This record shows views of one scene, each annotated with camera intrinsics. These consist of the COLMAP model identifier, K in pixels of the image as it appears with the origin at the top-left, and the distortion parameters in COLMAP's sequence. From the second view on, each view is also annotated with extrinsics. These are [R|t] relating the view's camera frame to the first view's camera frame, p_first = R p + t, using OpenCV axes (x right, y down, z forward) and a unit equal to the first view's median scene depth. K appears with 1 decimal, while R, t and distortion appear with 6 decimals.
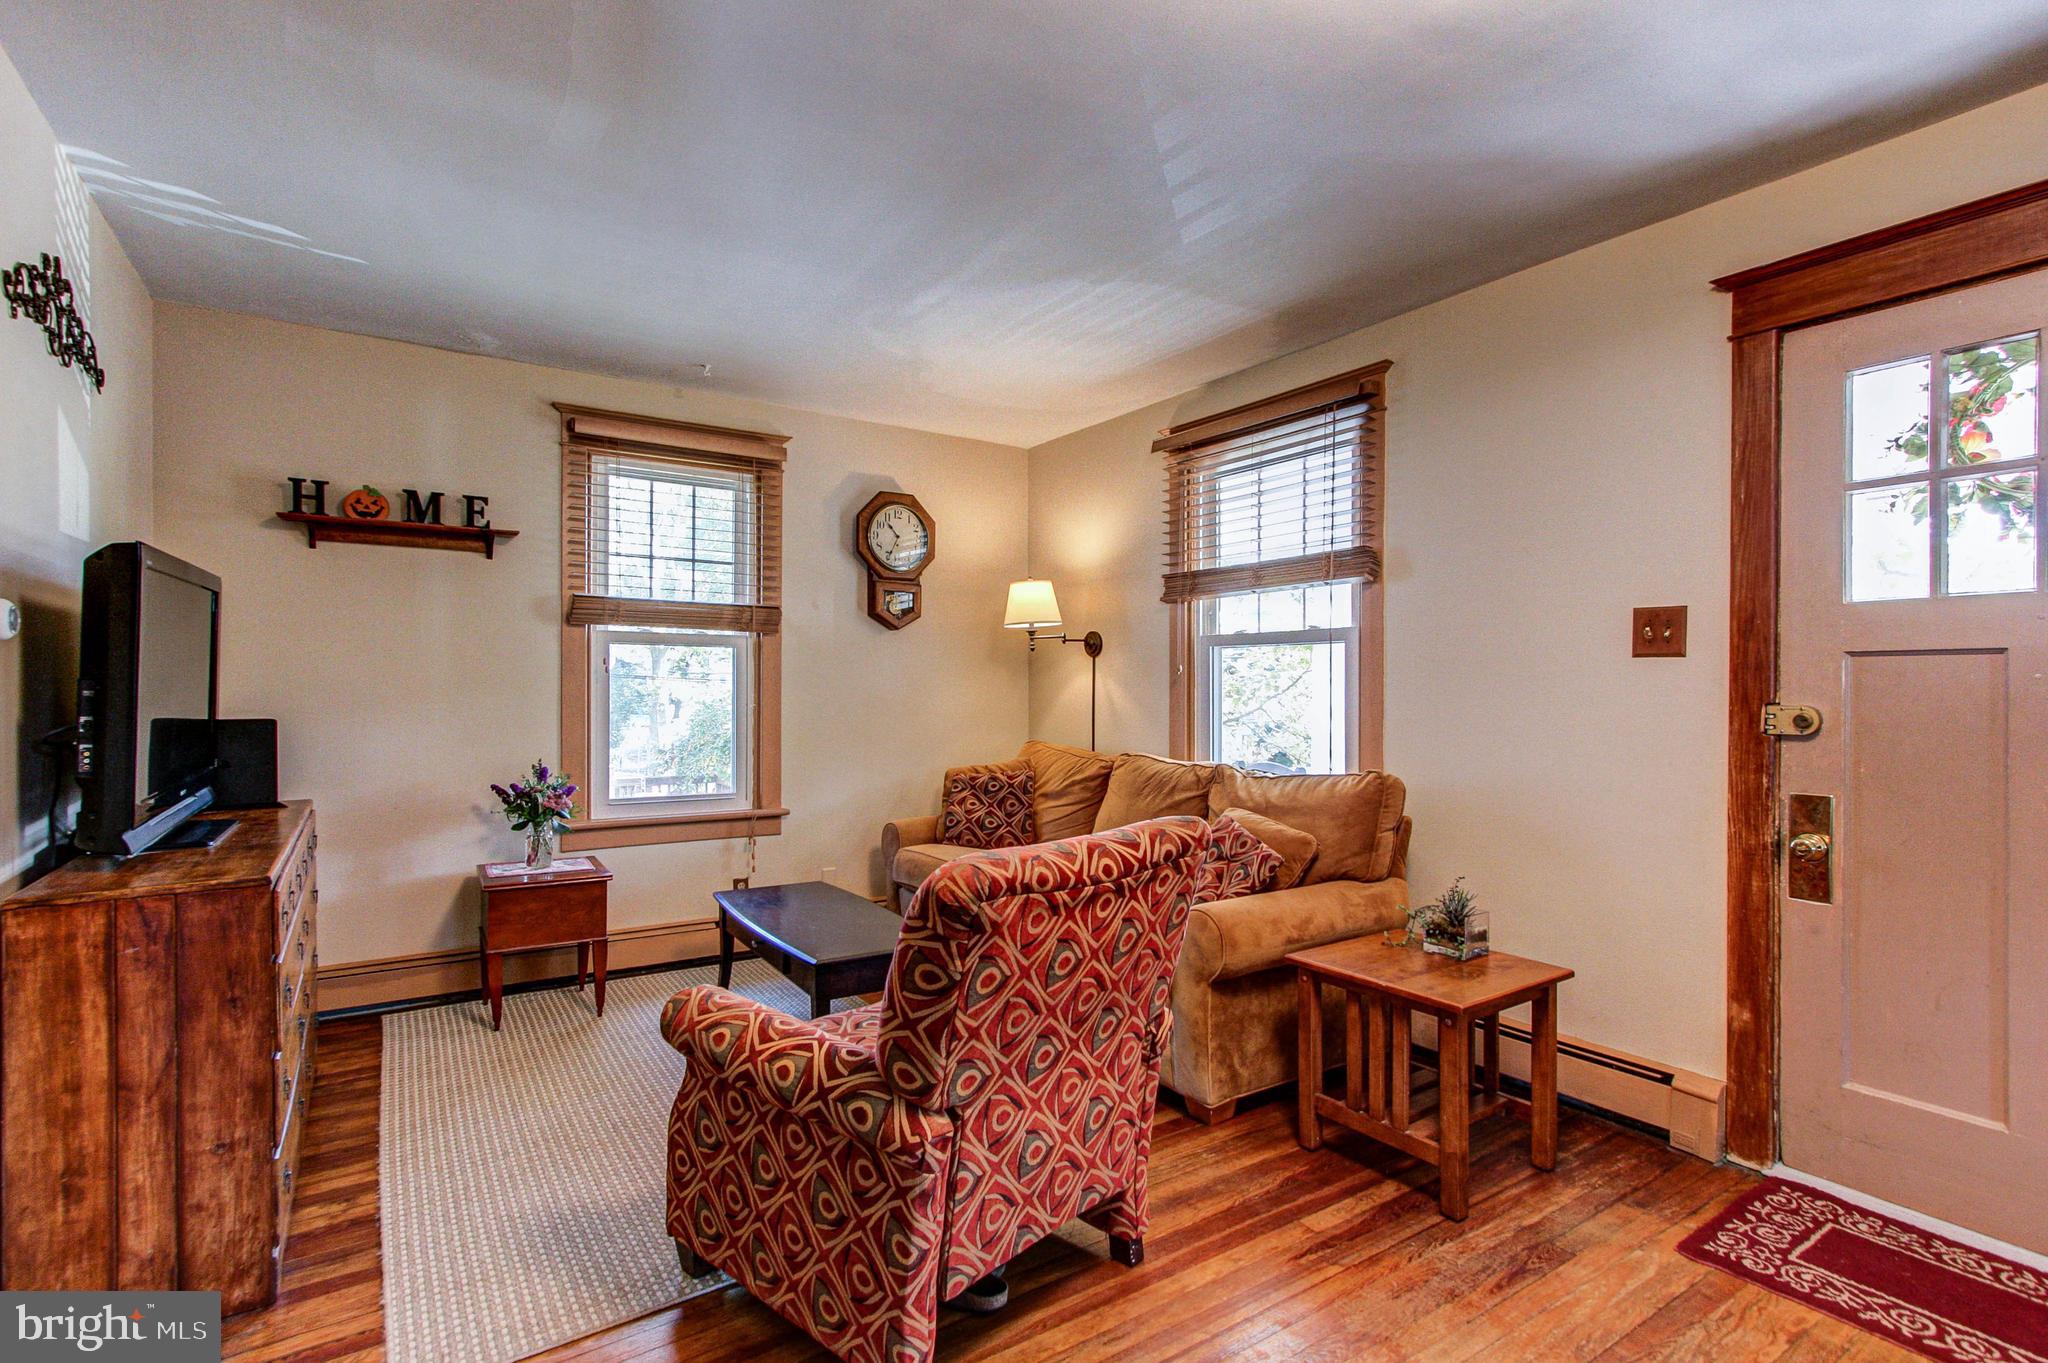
lens RADIAL K [[967.5, 0, 1014.9], [0, 967.5, 688.2], [0, 0, 1]] dist [0.001940, 0.000897]
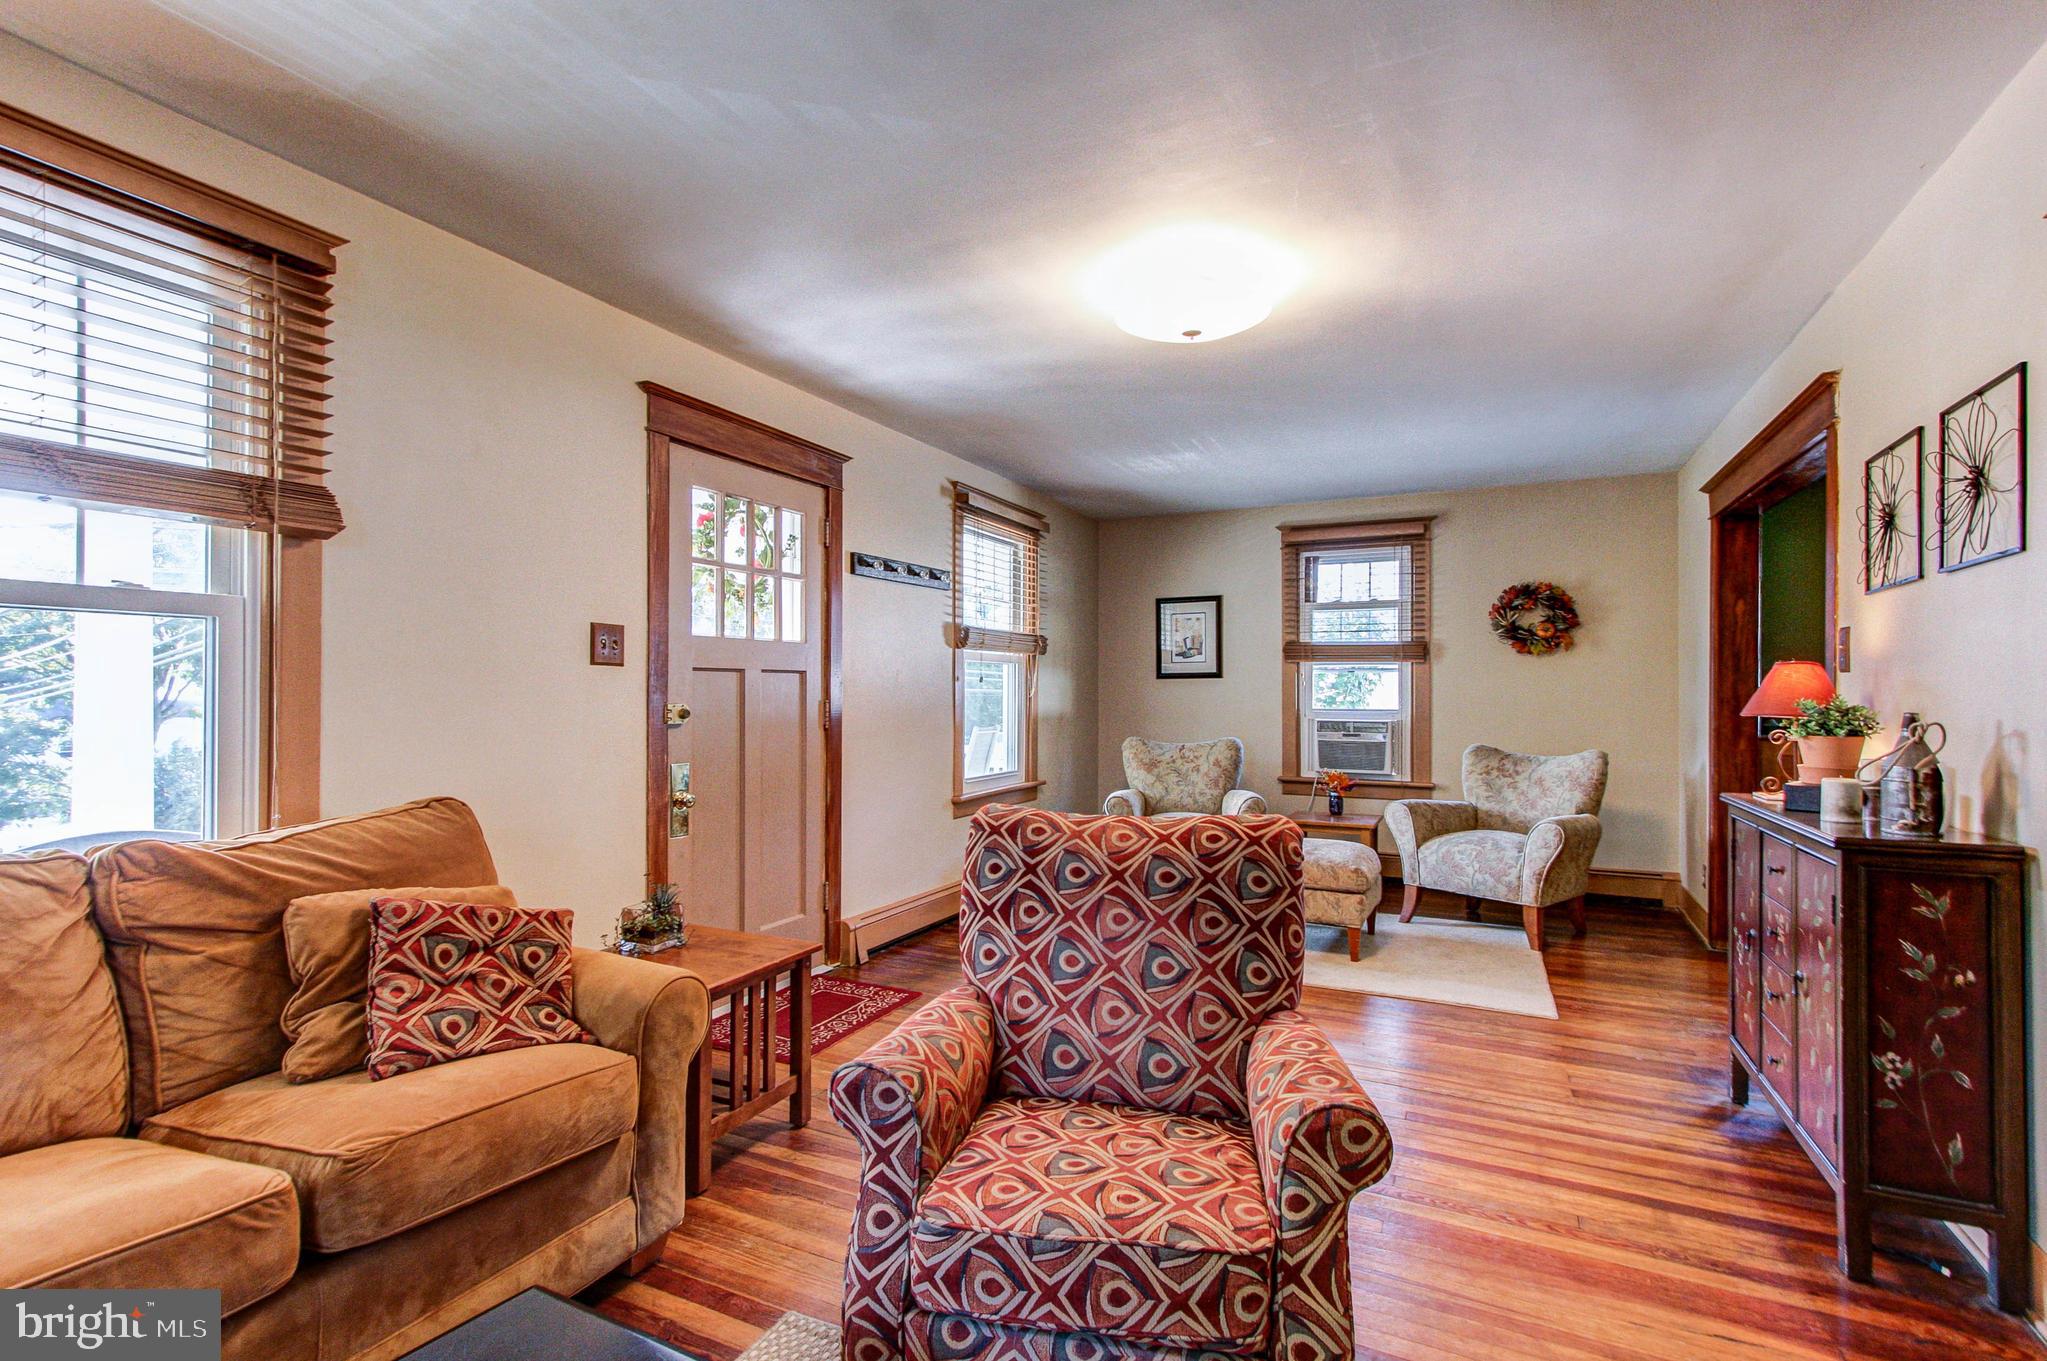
lens RADIAL K [[967.0, 0, 1014.4], [0, 967.0, 687.2], [0, 0, 1]] dist [0.001940, 0.000897]
pose [[-0.507717, 0.001632, 0.861522, -0.623337], [-0.001381, 0.999995, -0.002708, -0.002730], [-0.861523, -0.002565, -0.507713, 1.170493]]
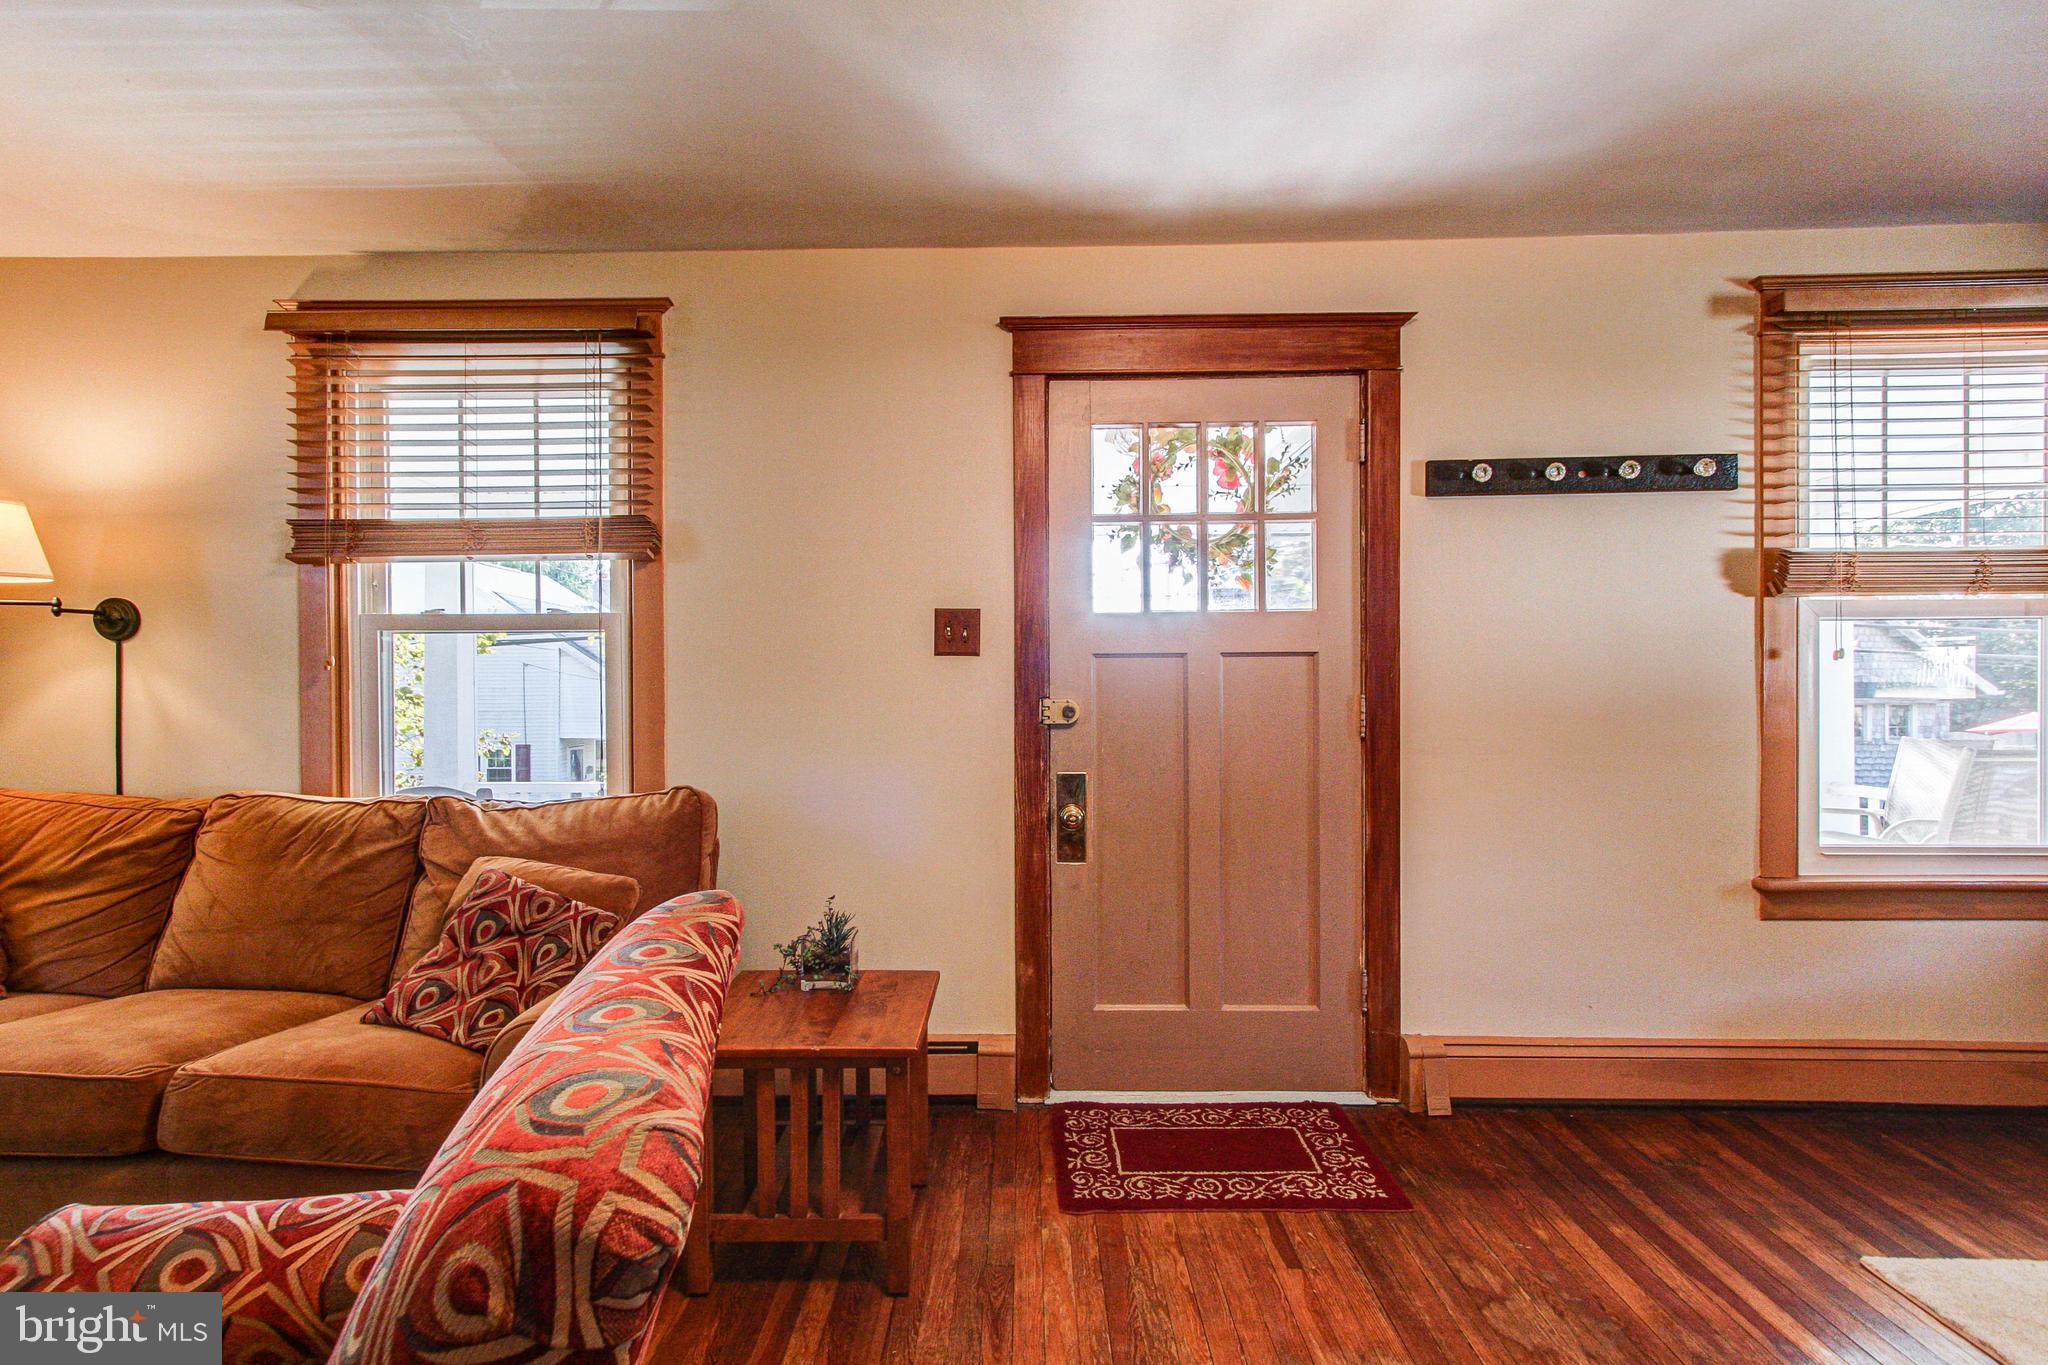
lens RADIAL K [[942.0, 0, 1017.5], [0, 942.0, 689.0], [0, 0, 1]] dist [0.005640, 0.000683]
pose [[0.570244, -0.009581, 0.821419, -0.150970], [0.008399, 0.999948, 0.005833, -0.001025], [-0.821432, 0.003573, 0.570295, 0.351391]]
